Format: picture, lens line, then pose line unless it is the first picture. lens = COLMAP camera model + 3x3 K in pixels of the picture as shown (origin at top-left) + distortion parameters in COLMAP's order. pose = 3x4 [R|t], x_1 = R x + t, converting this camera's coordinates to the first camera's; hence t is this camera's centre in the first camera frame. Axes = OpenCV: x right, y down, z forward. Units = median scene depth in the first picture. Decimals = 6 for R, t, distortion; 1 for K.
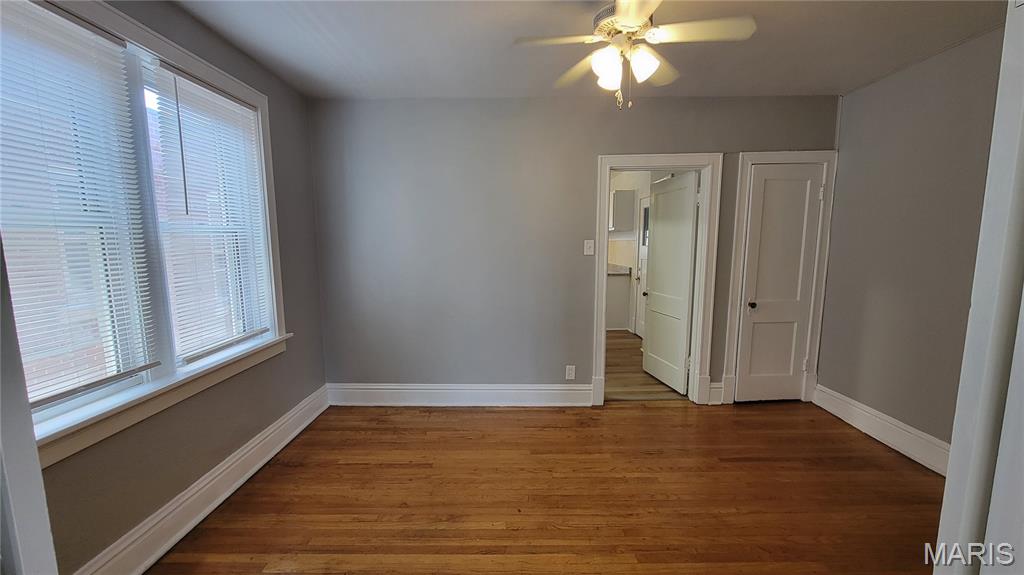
lens RADIAL K [[415.0, 0, 513.7], [0, 415.0, 296.0], [0, 0, 1]] dist [0.000113, -0.000069]
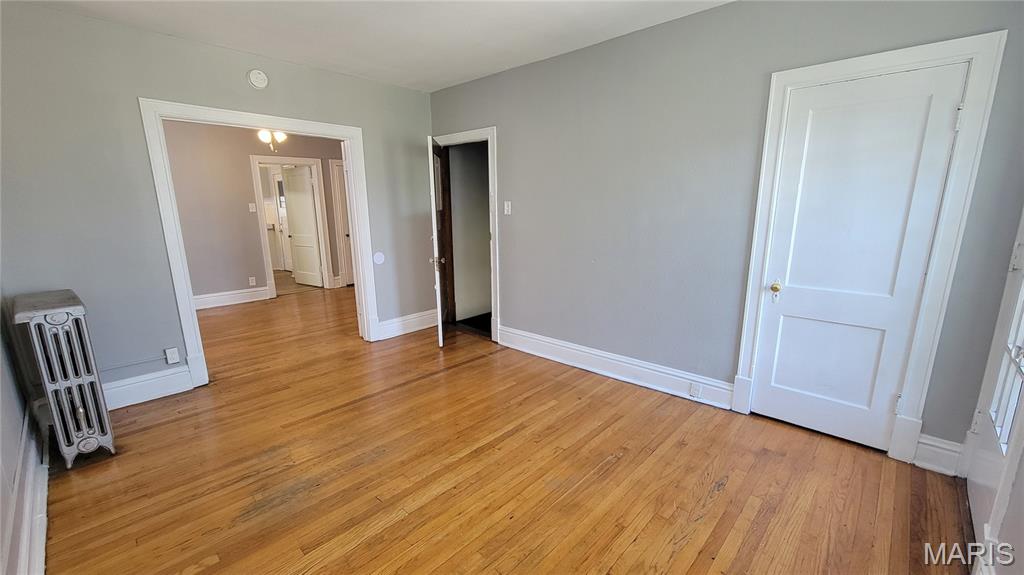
lens RADIAL K [[415.0, 0, 513.7], [0, 415.0, 296.0], [0, 0, 1]] dist [0.000113, -0.000069]
pose [[0.678349, -0.159719, 0.717170, -0.361855], [0.100480, 0.987082, 0.124790, 0.134446], [-0.727837, -0.012590, 0.685635, -0.942069]]
